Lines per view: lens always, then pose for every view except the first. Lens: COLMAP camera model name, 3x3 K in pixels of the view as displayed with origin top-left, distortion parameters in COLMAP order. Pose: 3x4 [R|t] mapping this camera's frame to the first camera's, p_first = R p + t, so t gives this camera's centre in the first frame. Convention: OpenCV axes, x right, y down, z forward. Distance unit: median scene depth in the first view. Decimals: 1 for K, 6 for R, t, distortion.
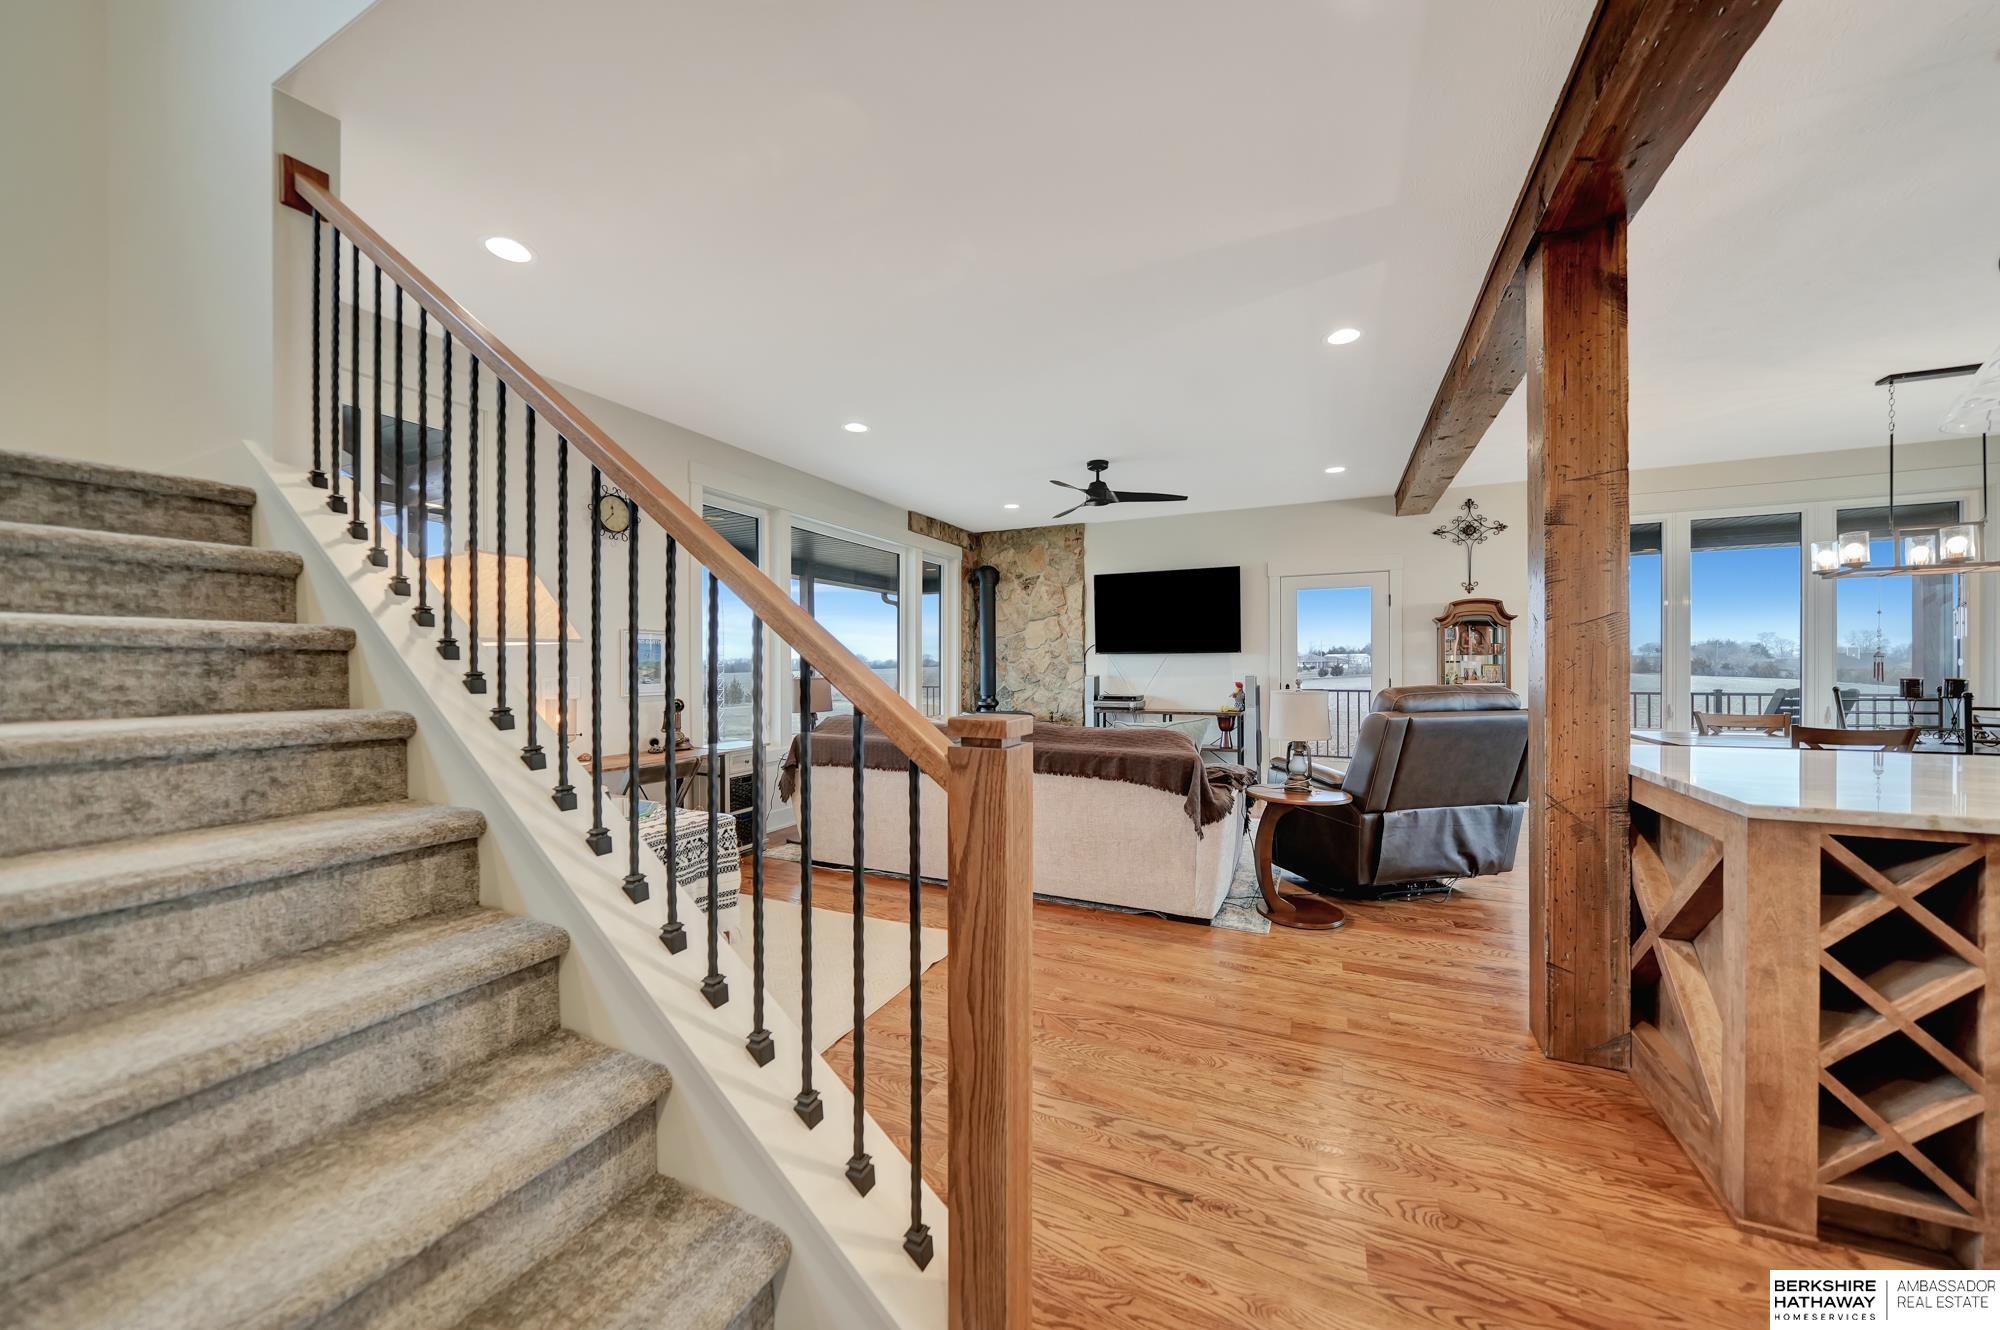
lens RADIAL K [[689.3, 0, 1001.7], [0, 689.3, 673.6], [0, 0, 1]] dist [-0.005063, 0.000532]
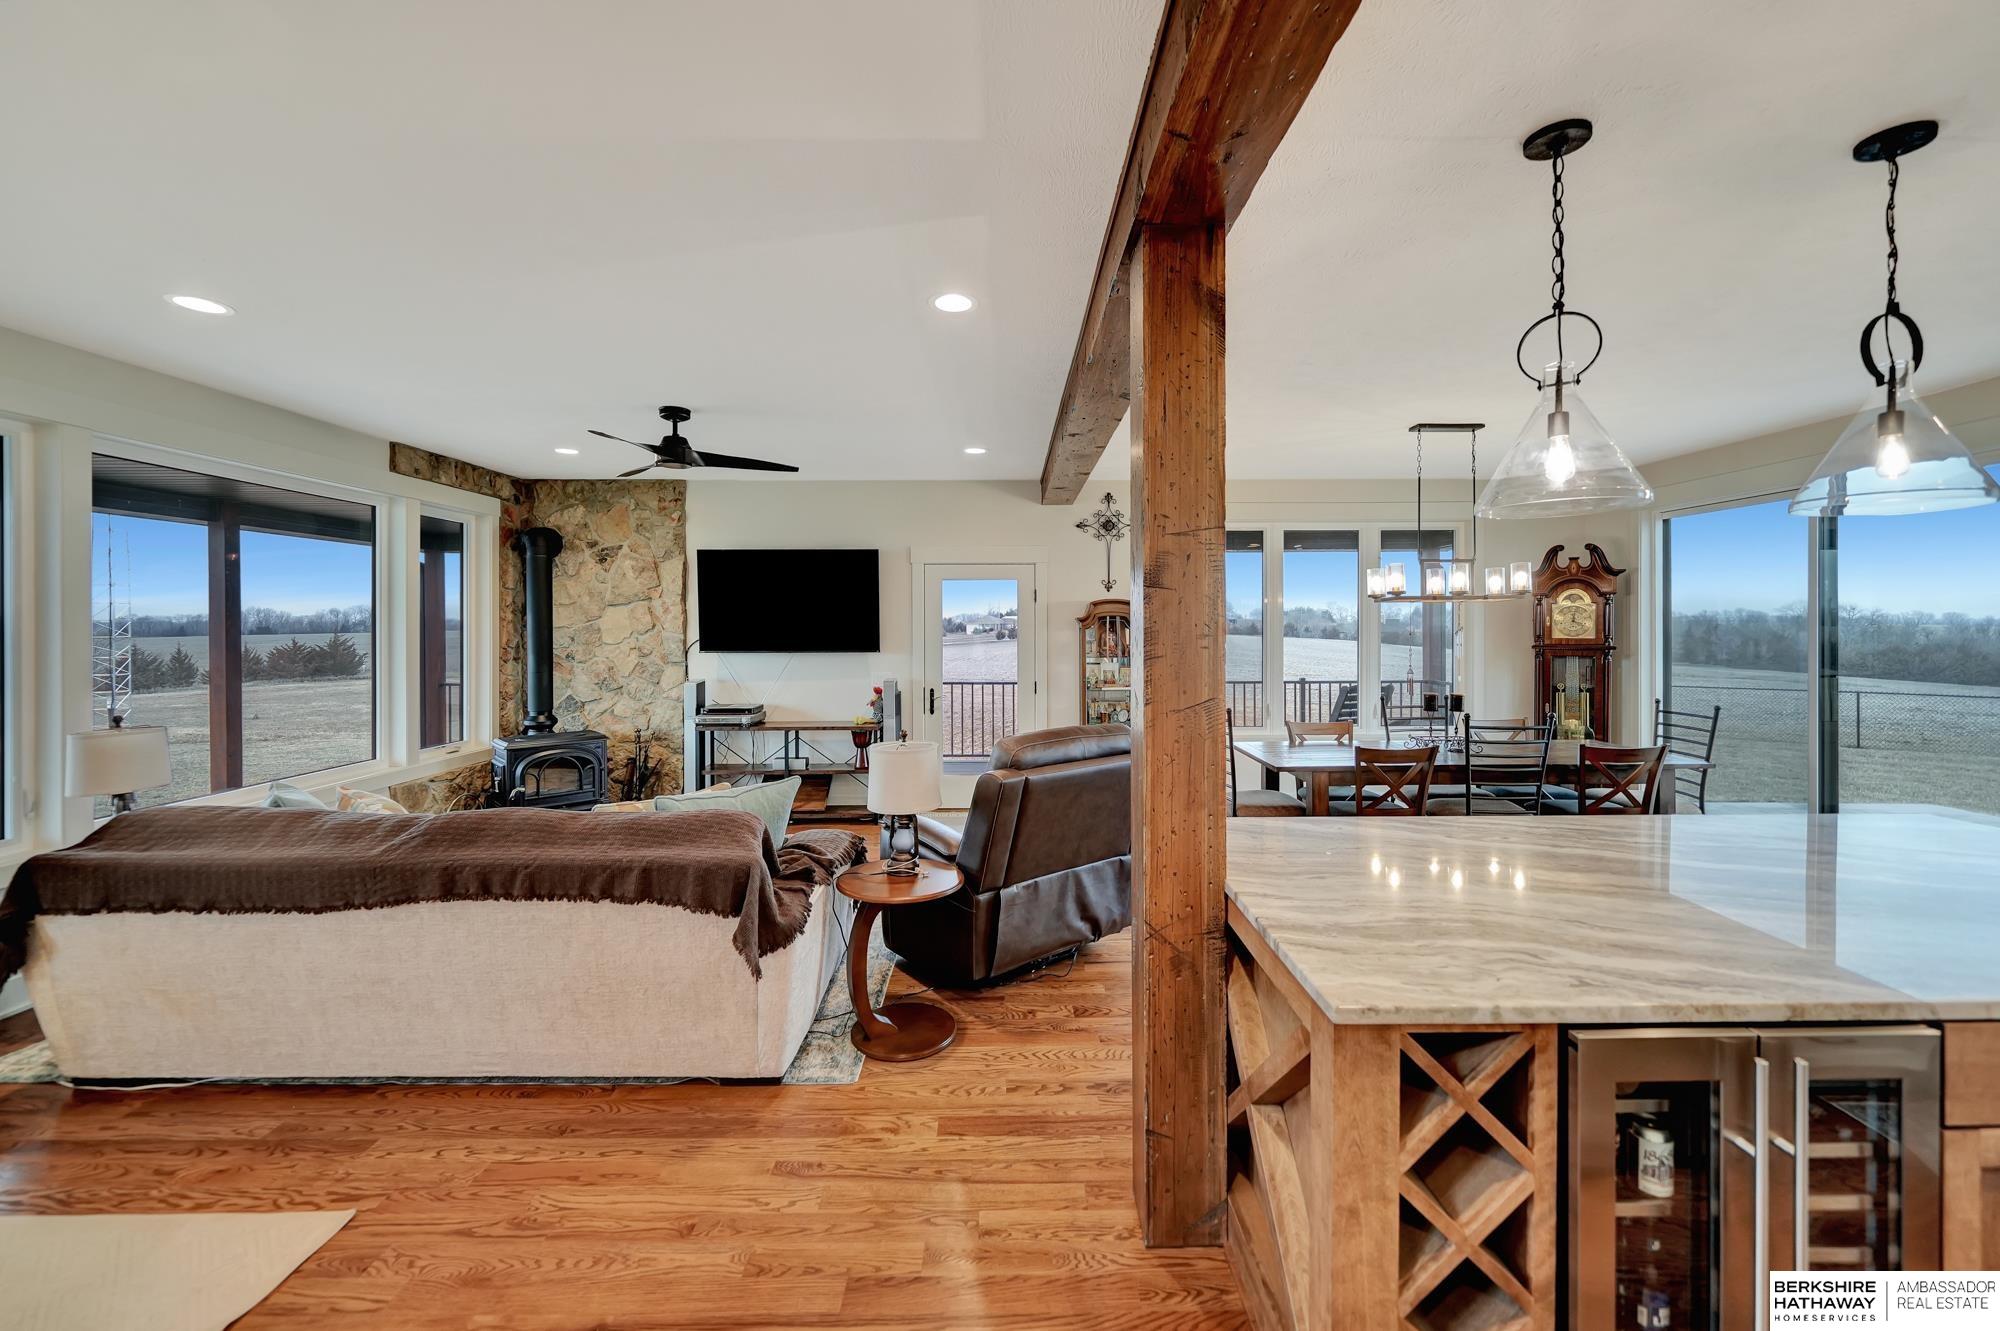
lens RADIAL K [[781.7, 0, 999.8], [0, 781.7, 643.0], [0, 0, 1]] dist [-0.000826, -0.000080]
pose [[0.905431, -0.002701, 0.424486, 0.166789], [0.000582, 0.999987, 0.005121, -0.104155], [-0.424494, -0.004389, 0.905420, 0.162754]]
